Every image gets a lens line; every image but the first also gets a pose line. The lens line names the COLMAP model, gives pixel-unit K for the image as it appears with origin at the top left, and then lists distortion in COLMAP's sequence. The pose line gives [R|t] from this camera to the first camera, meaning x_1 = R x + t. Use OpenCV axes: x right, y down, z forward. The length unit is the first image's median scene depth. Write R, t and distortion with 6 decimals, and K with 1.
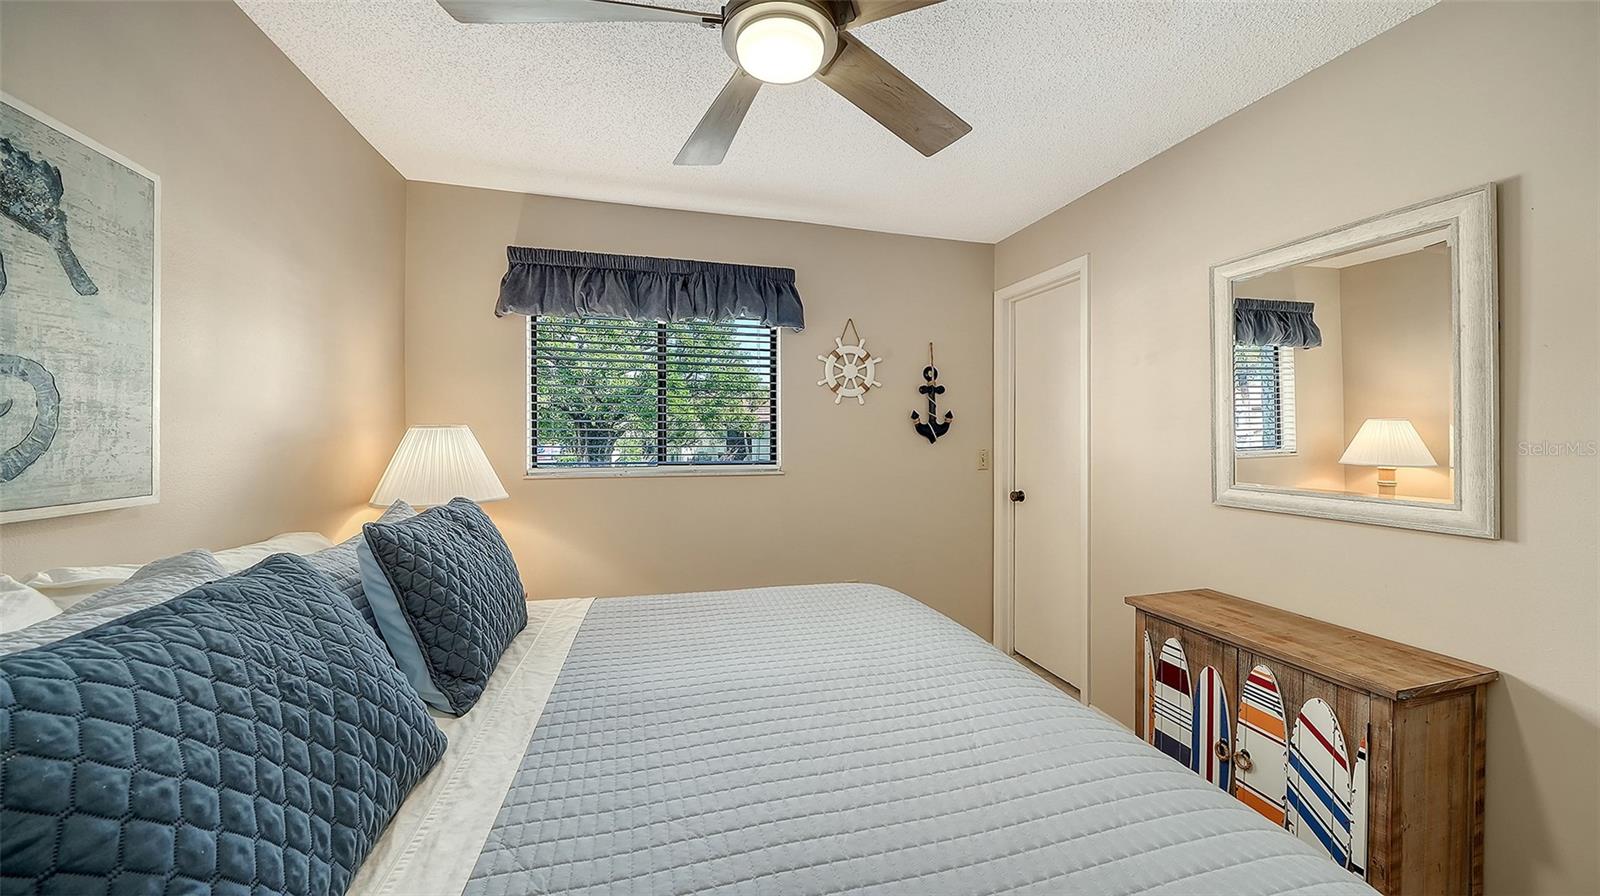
lens RADIAL K [[570.1, 0, 804.1], [0, 570.1, 439.0], [0, 0, 1]] dist [-0.001677, -0.000279]
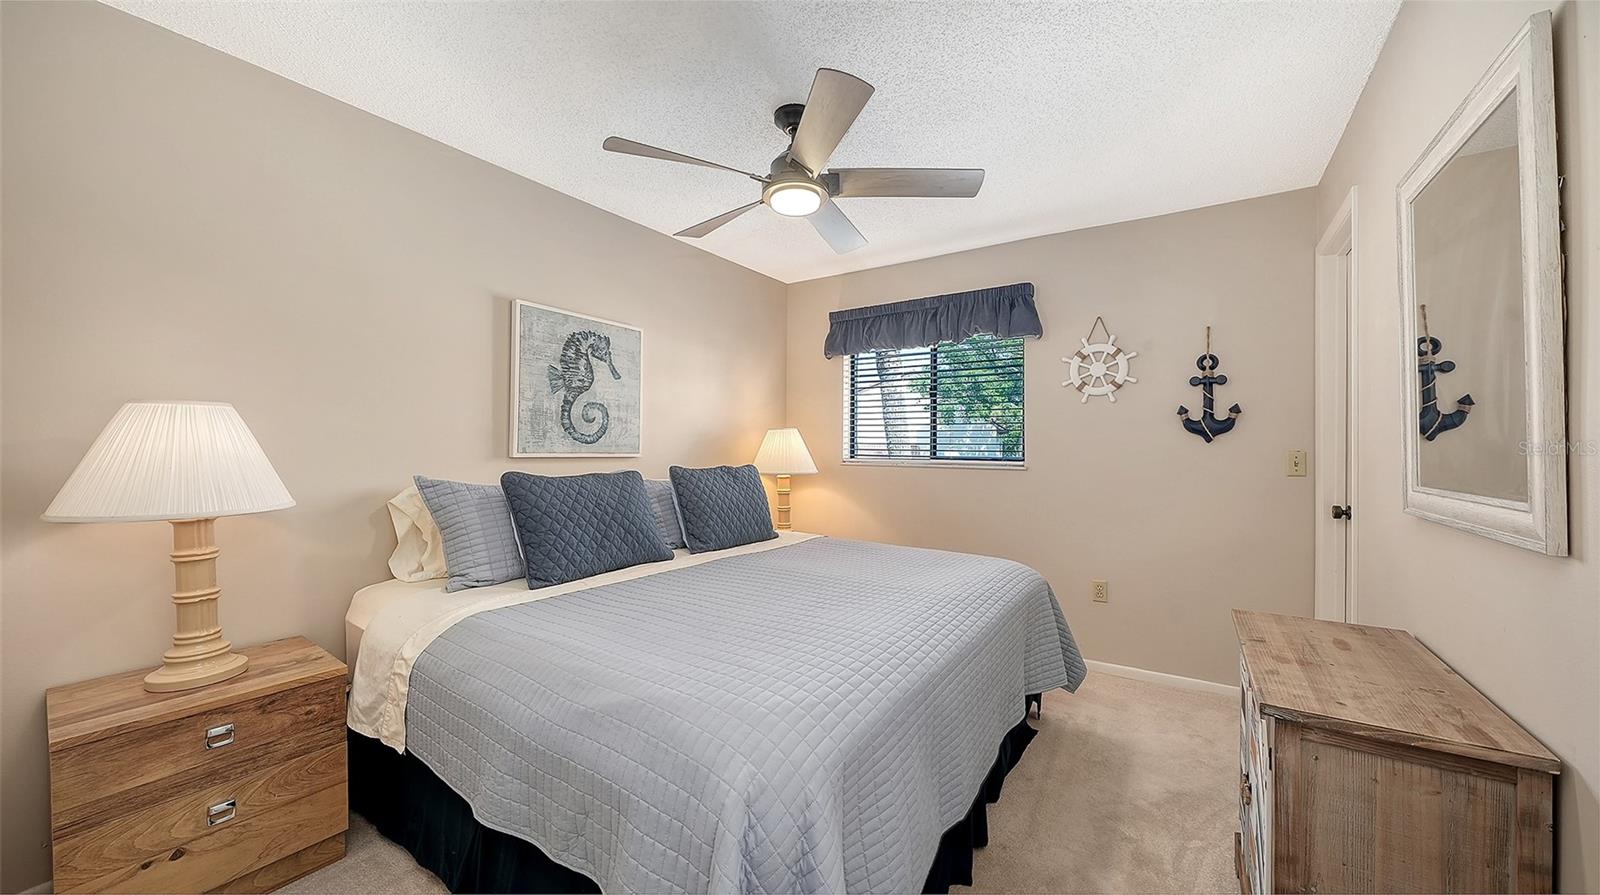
lens RADIAL K [[568.9, 0, 802.0], [0, 568.9, 457.6], [0, 0, 1]] dist [-0.001310, -0.000645]
pose [[0.638784, 0.017505, -0.769187, 0.581902], [-0.014025, 0.999840, 0.011106, 0.034935], [0.769258, 0.003694, 0.638927, -0.035707]]
